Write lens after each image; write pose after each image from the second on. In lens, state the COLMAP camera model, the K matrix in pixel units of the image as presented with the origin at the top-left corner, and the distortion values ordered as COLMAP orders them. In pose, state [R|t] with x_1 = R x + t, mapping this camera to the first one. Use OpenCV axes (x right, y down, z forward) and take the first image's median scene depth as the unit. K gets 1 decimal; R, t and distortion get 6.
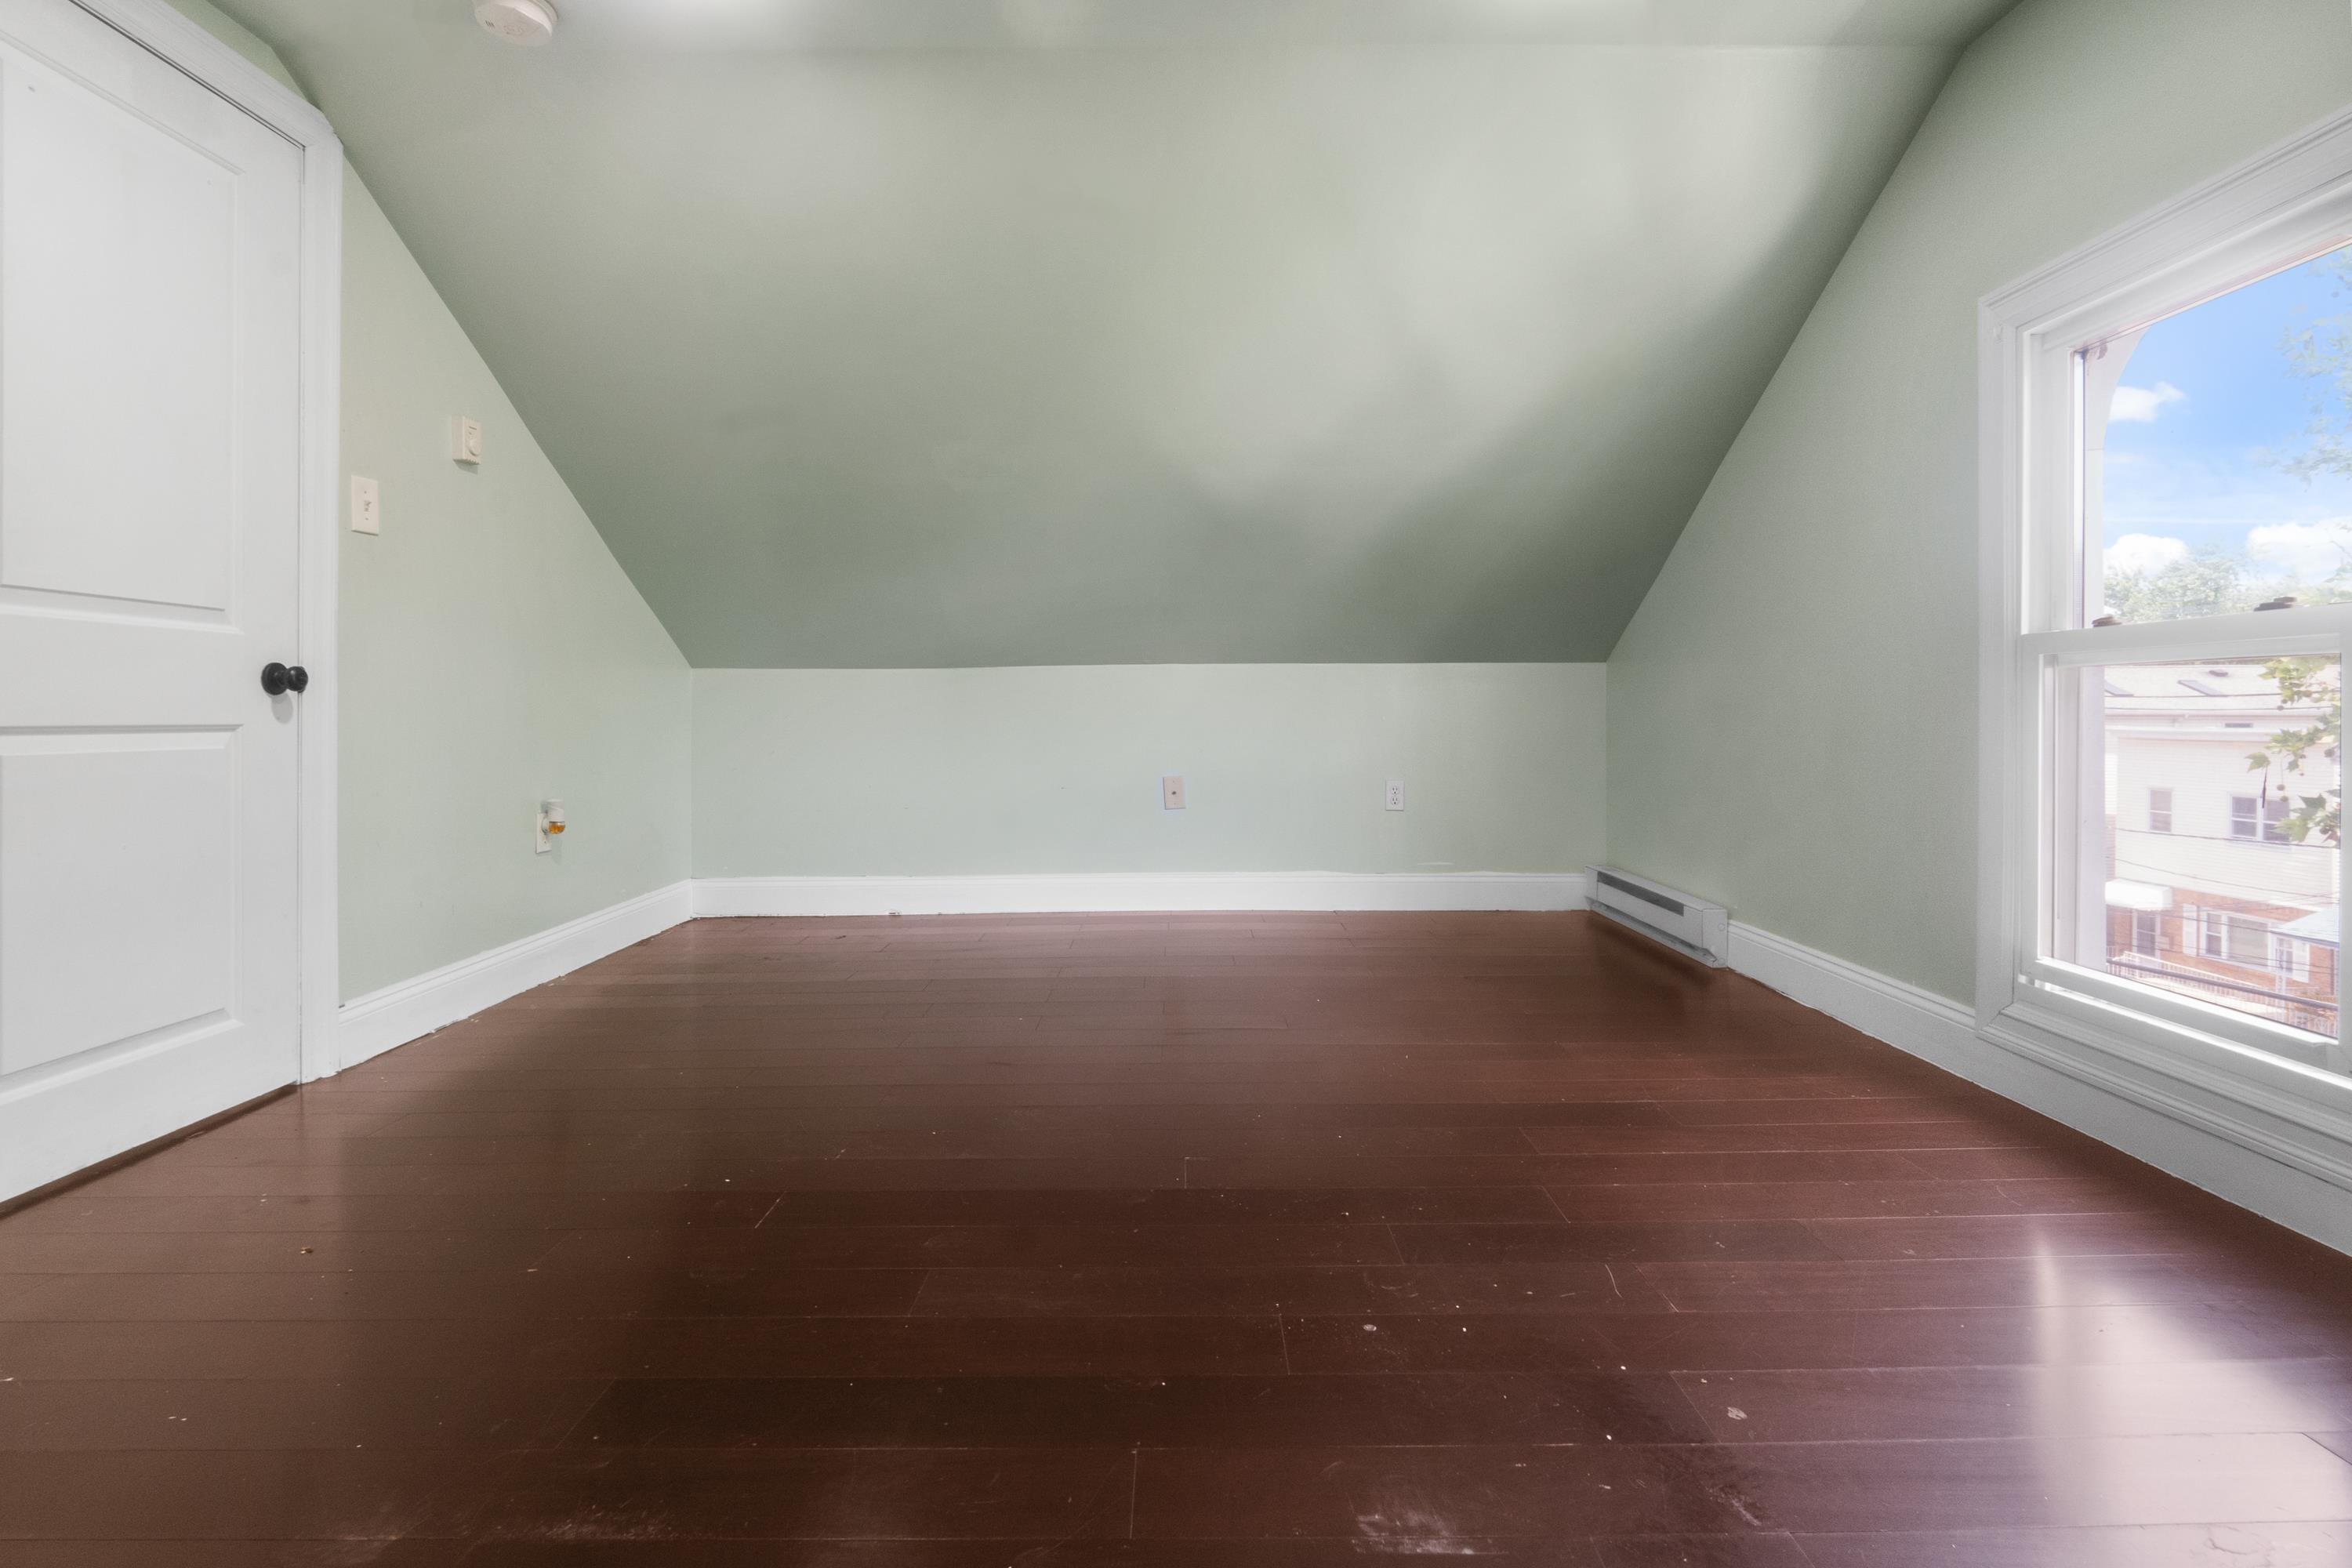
lens RADIAL K [[1099.0, 0, 1177.5], [0, 1099.0, 708.4], [0, 0, 1]] dist [-0.000637, 0.000137]
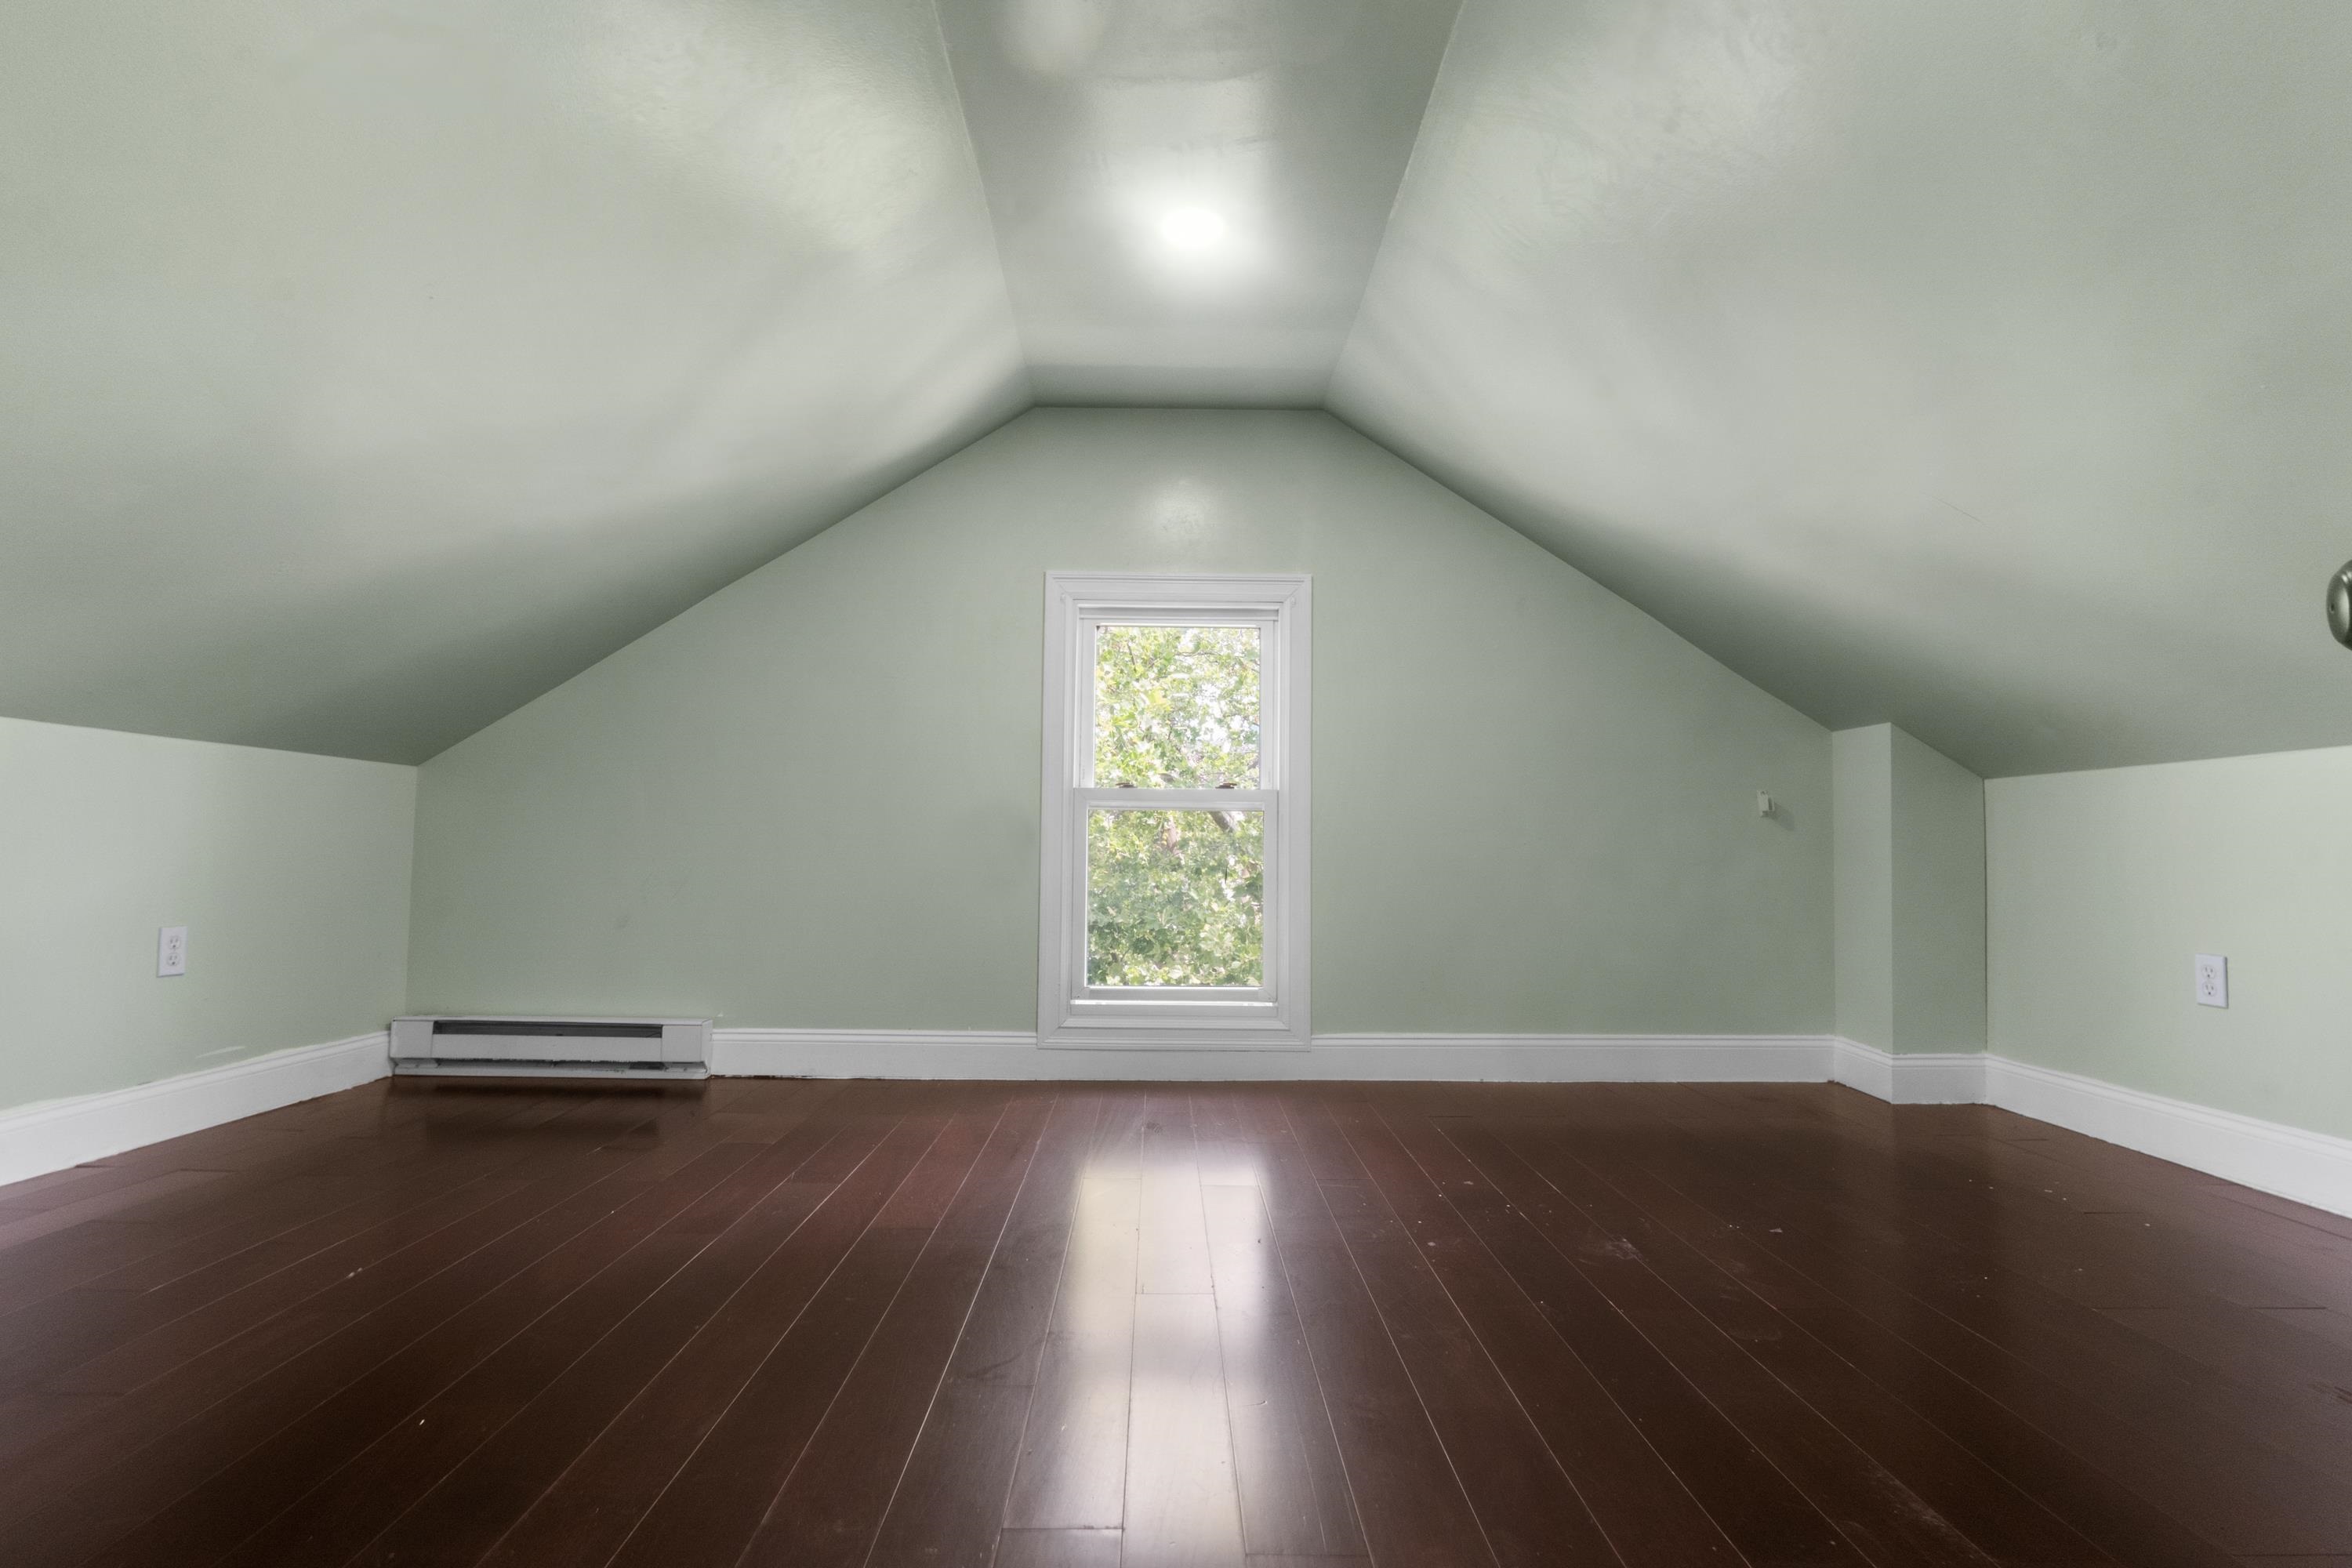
lens RADIAL K [[1085.0, 0, 1181.9], [0, 1085.0, 778.6], [0, 0, 1]] dist [-0.002350, 0.000193]
pose [[-0.026662, 0.076901, 0.996682, -0.773094], [-0.021104, 0.996771, -0.077472, 0.038070], [-0.999422, -0.023099, -0.024953, 0.820366]]
